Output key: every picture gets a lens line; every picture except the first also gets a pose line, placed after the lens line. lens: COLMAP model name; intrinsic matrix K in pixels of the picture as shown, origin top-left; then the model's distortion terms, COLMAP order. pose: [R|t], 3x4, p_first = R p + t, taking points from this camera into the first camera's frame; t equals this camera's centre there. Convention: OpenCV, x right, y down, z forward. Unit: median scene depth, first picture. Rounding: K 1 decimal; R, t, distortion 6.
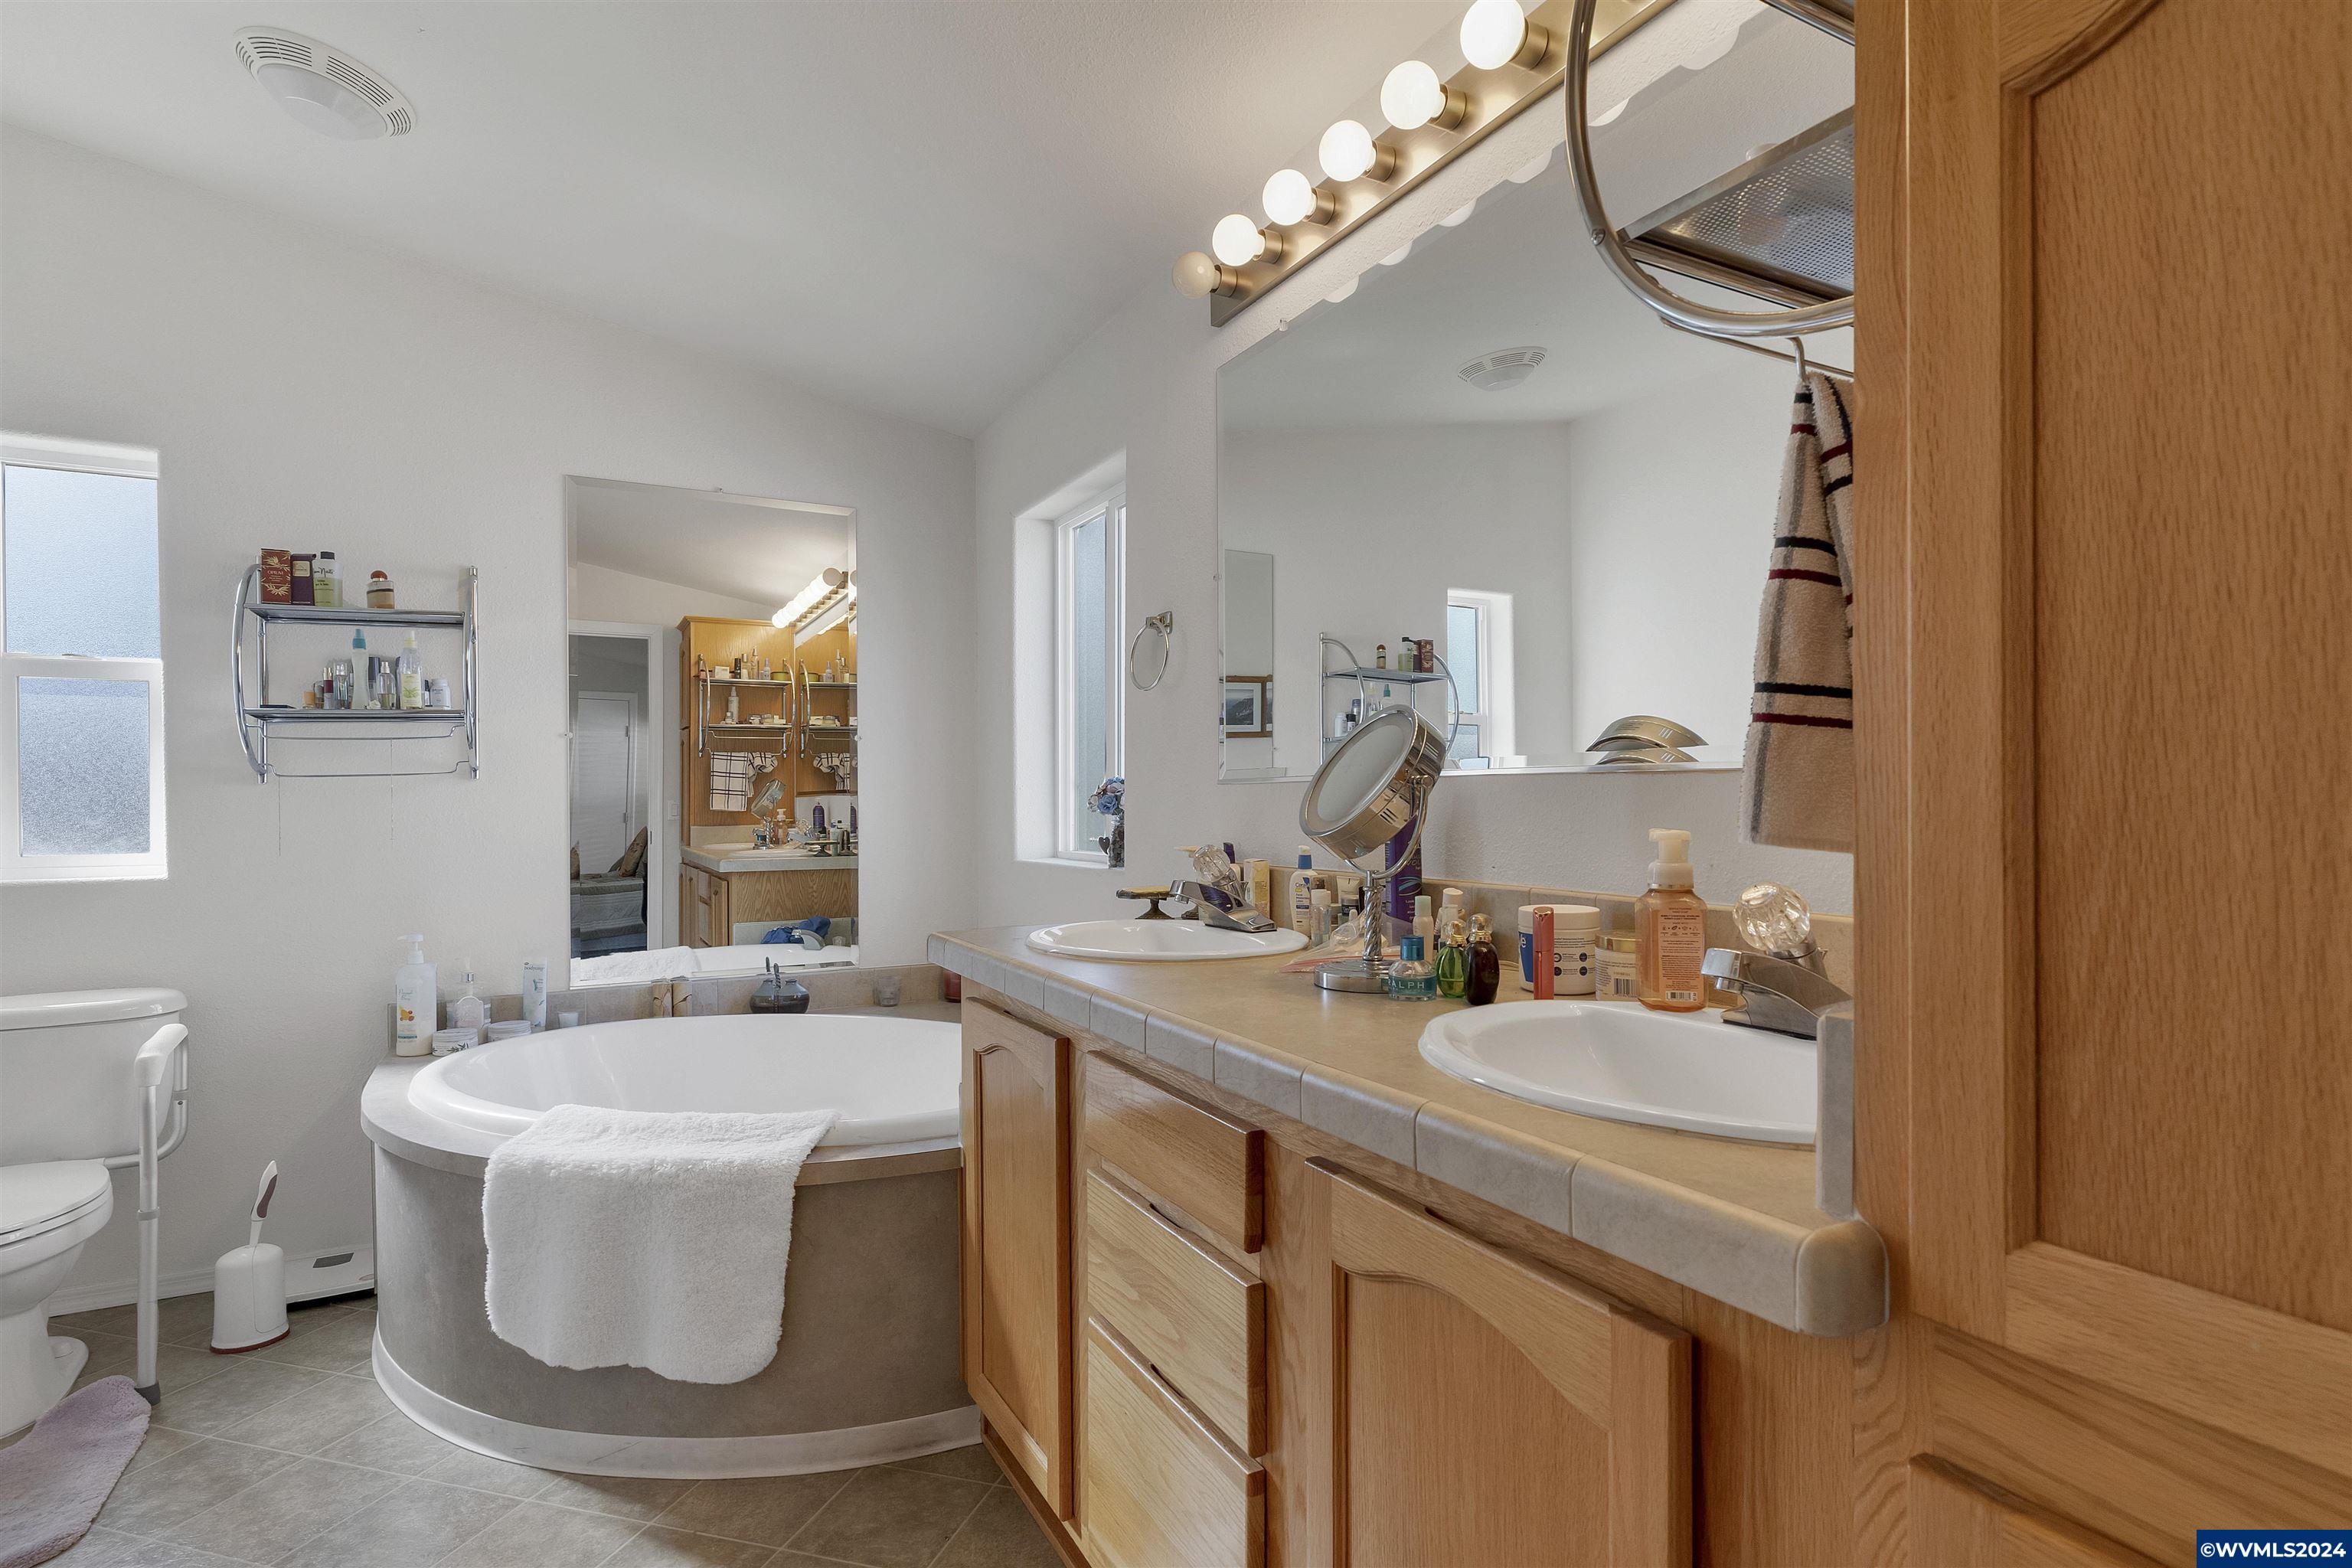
lens RADIAL K [[1184.2, 0, 1176.0], [0, 1184.2, 784.0], [0, 0, 1]] dist [-0.000014, -0.000006]
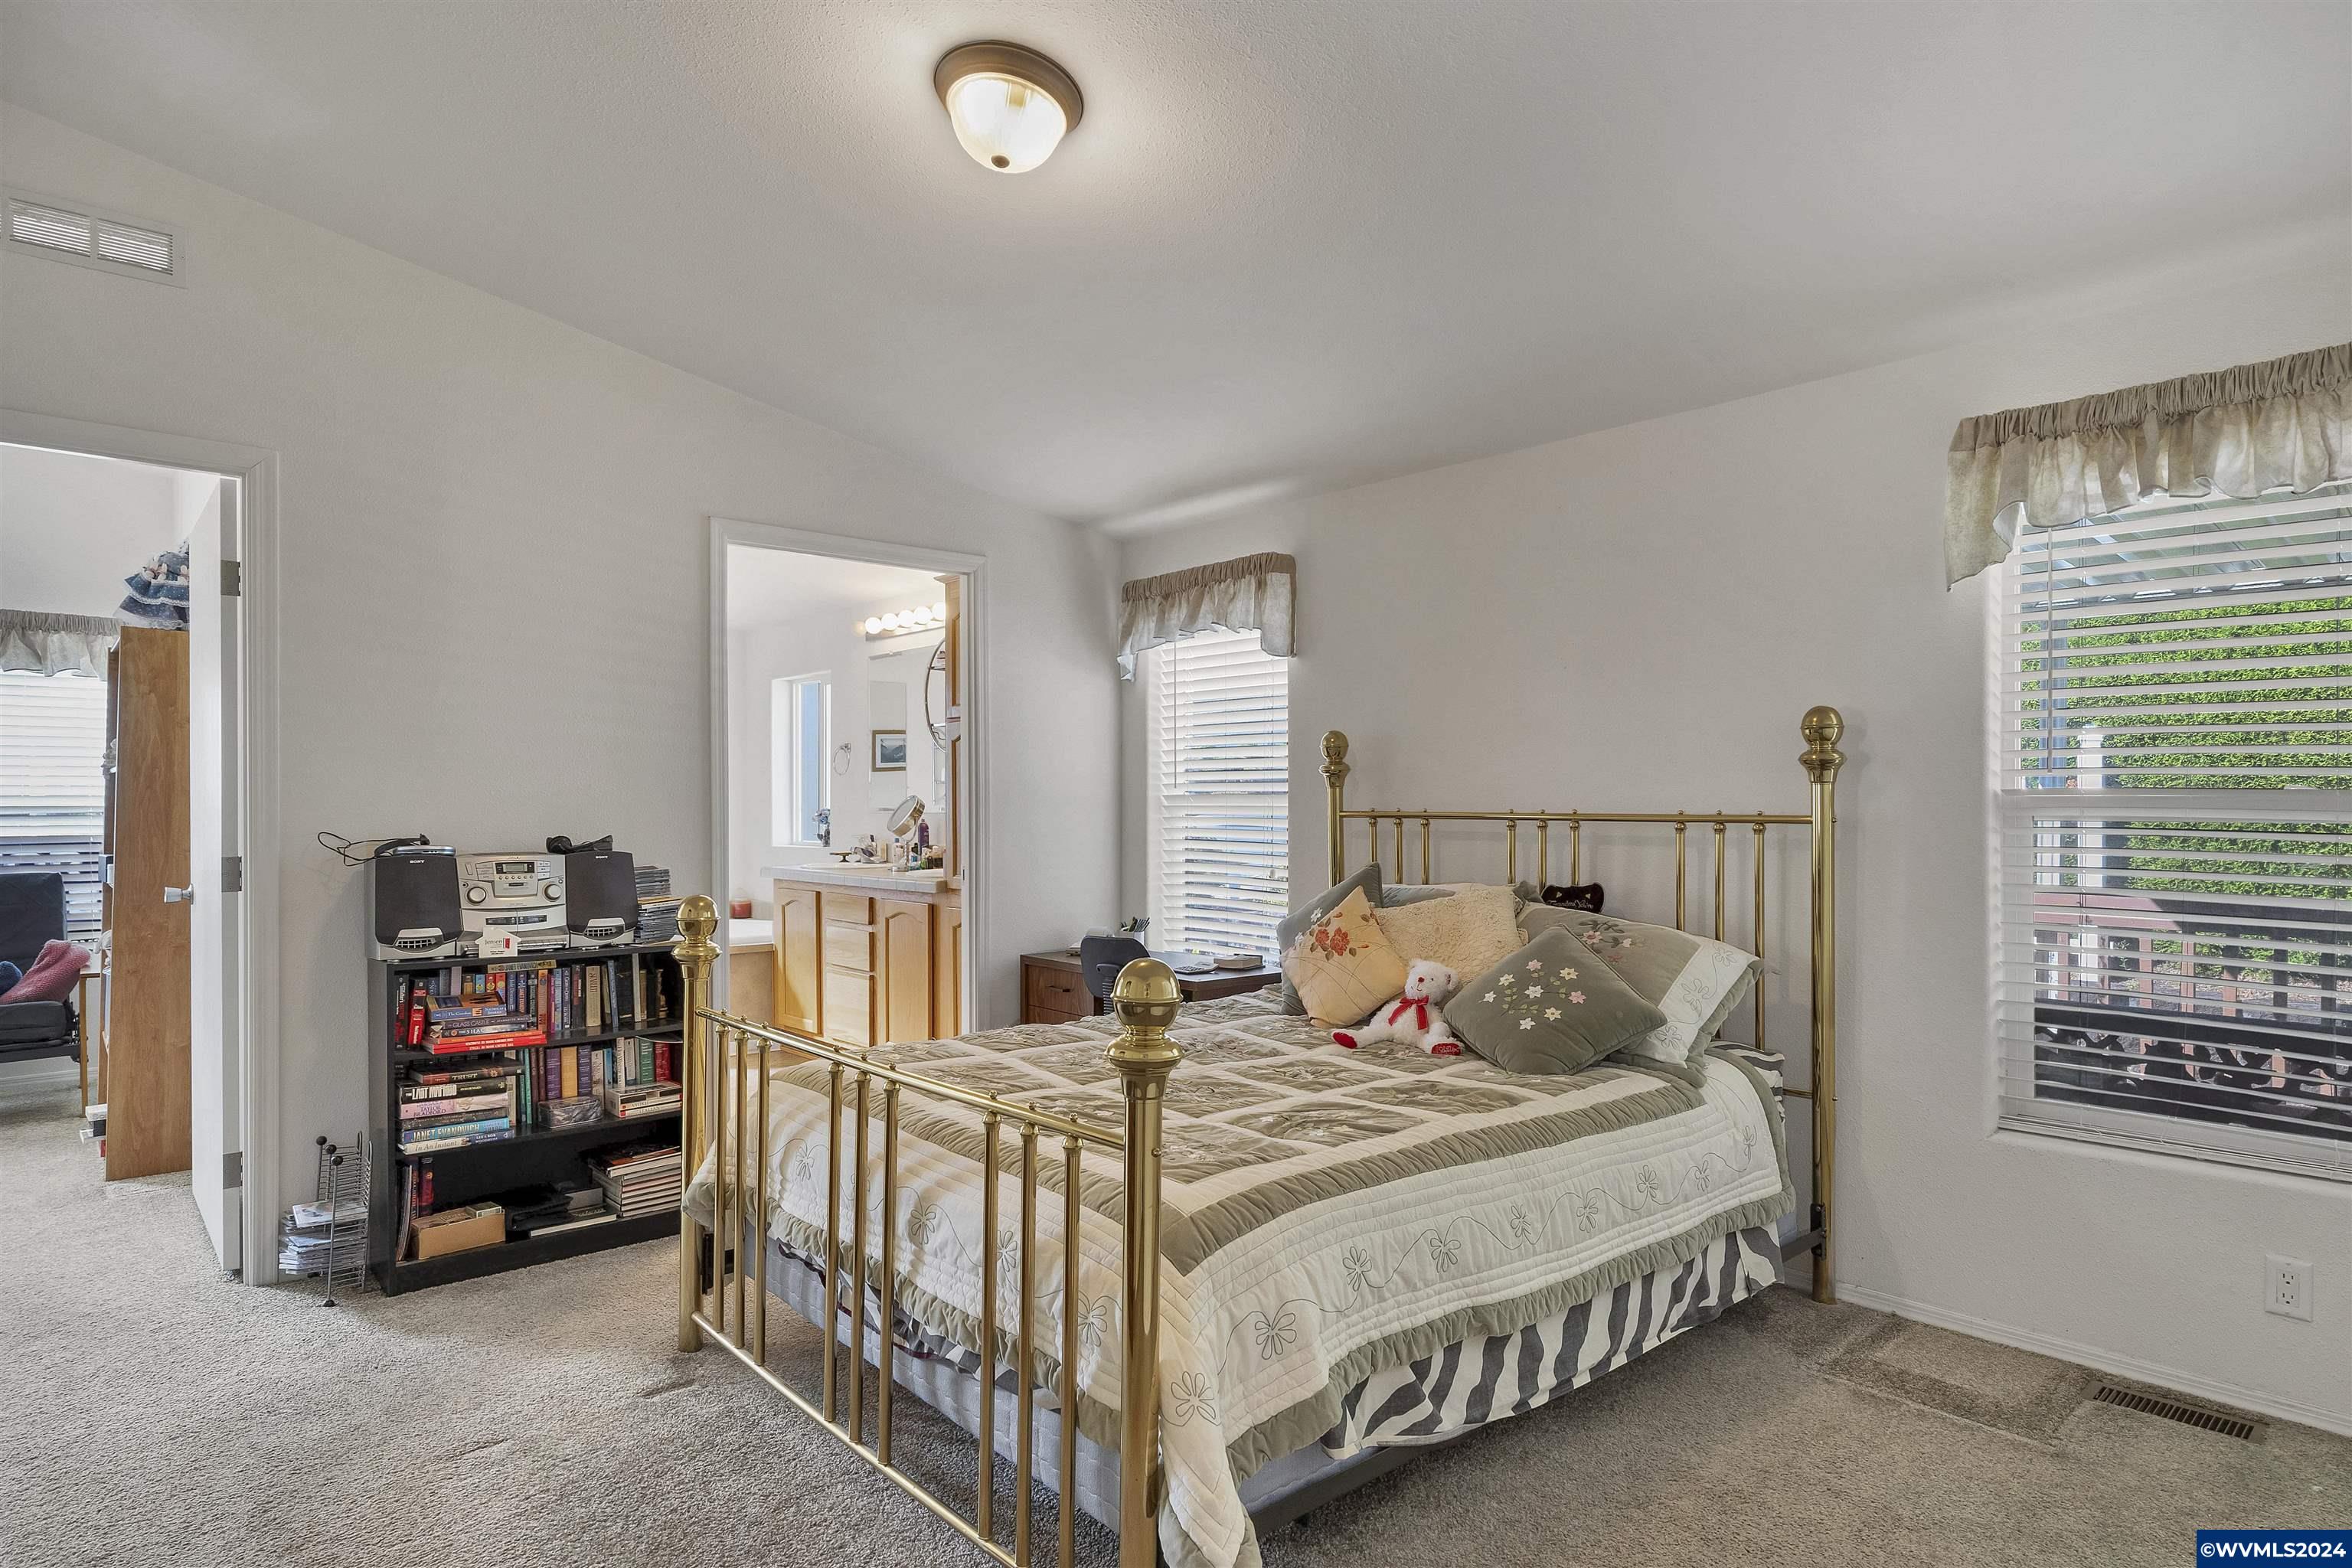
lens RADIAL K [[1262.1, 0, 1182.6], [0, 1262.1, 796.3], [0, 0, 1]] dist [0.000376, 0.000288]
pose [[0.968189, -0.002873, 0.250202, 0.010560], [0.001016, 0.999971, 0.007549, -0.063487], [-0.250216, -0.007055, 0.968164, -2.154079]]
